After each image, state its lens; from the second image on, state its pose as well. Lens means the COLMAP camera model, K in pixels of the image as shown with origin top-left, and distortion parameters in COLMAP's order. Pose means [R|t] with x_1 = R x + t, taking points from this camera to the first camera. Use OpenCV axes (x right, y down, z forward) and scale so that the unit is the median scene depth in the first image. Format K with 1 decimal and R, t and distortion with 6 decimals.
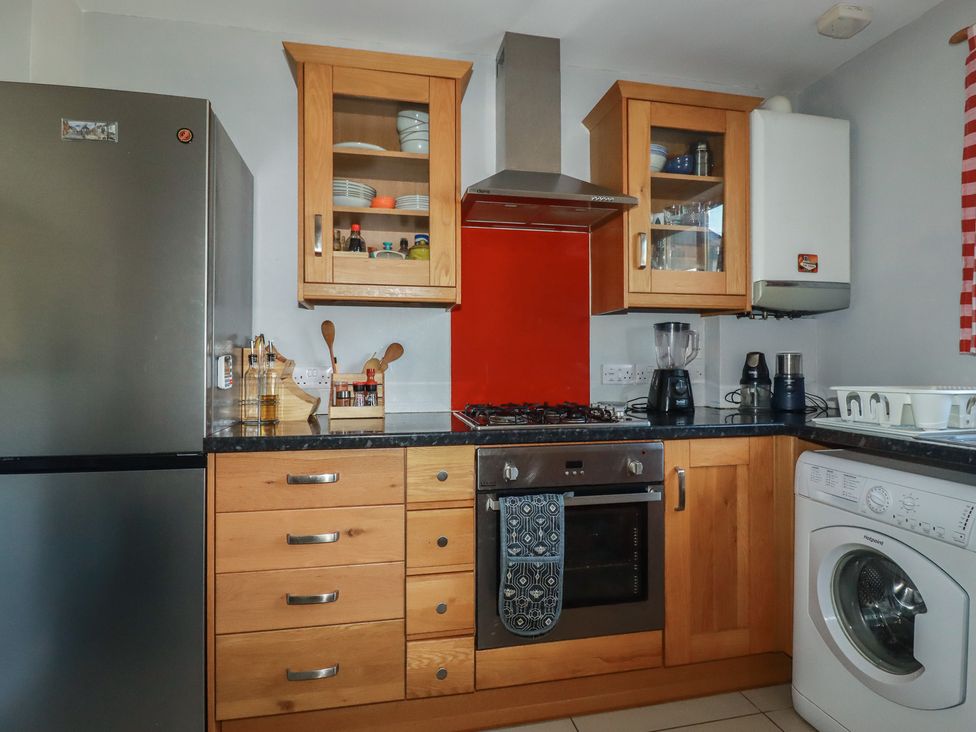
lens RADIAL K [[529.3, 0, 488.5], [0, 529.3, 363.4], [0, 0, 1]] dist [-0.005376, -0.007227]
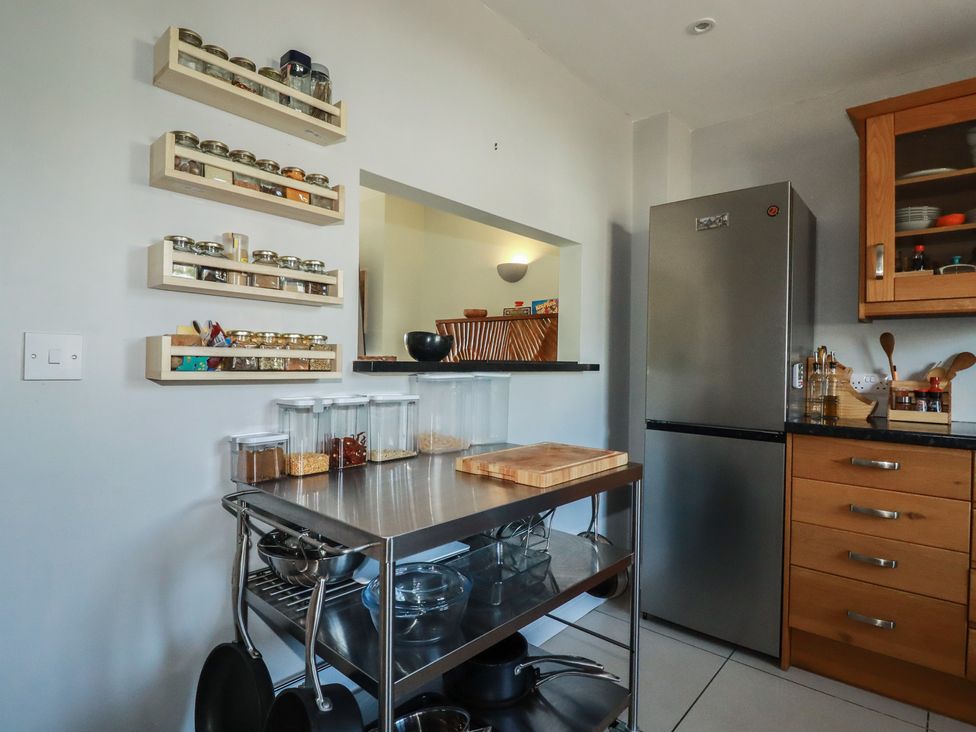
lens RADIAL K [[529.3, 0, 488.8], [0, 529.3, 364.5], [0, 0, 1]] dist [-0.005376, -0.007227]
pose [[0.599152, 0.007997, -0.800595, 0.092039], [-0.015342, 0.999881, -0.001495, 0.000742], [0.800488, 0.013178, 0.599203, -0.379136]]
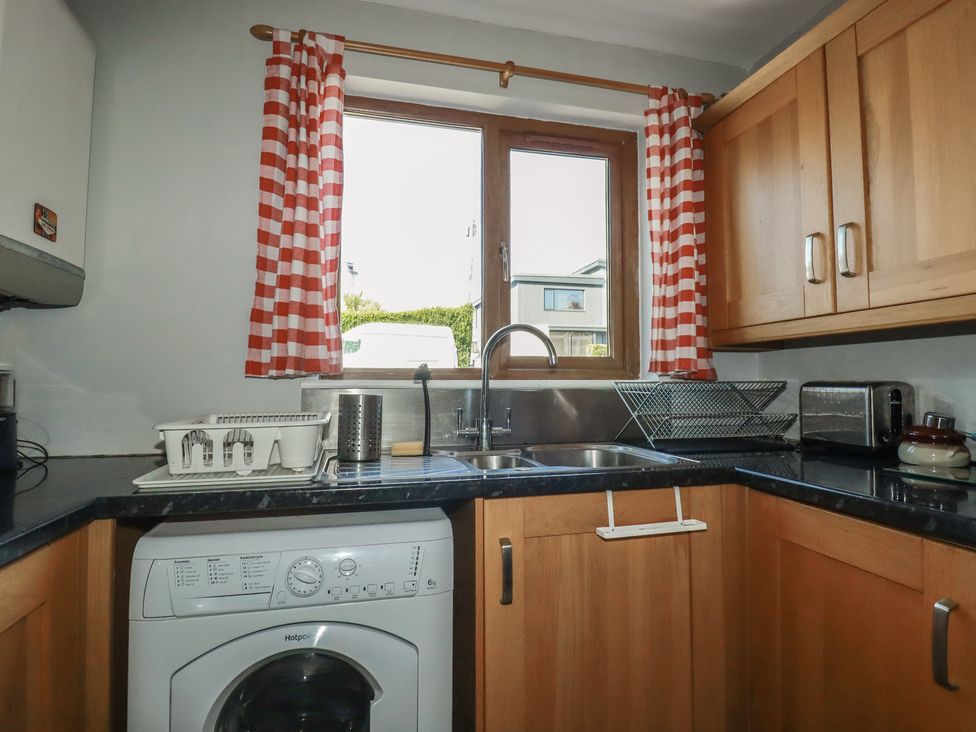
lens RADIAL K [[529.3, 0, 487.9], [0, 529.3, 358.5], [0, 0, 1]] dist [-0.005376, -0.007227]
pose [[-0.042372, 0.049692, 0.997865, -0.013168], [0.000979, 0.998764, -0.049695, -0.005987], [-0.999101, -0.001128, -0.042369, 0.736492]]
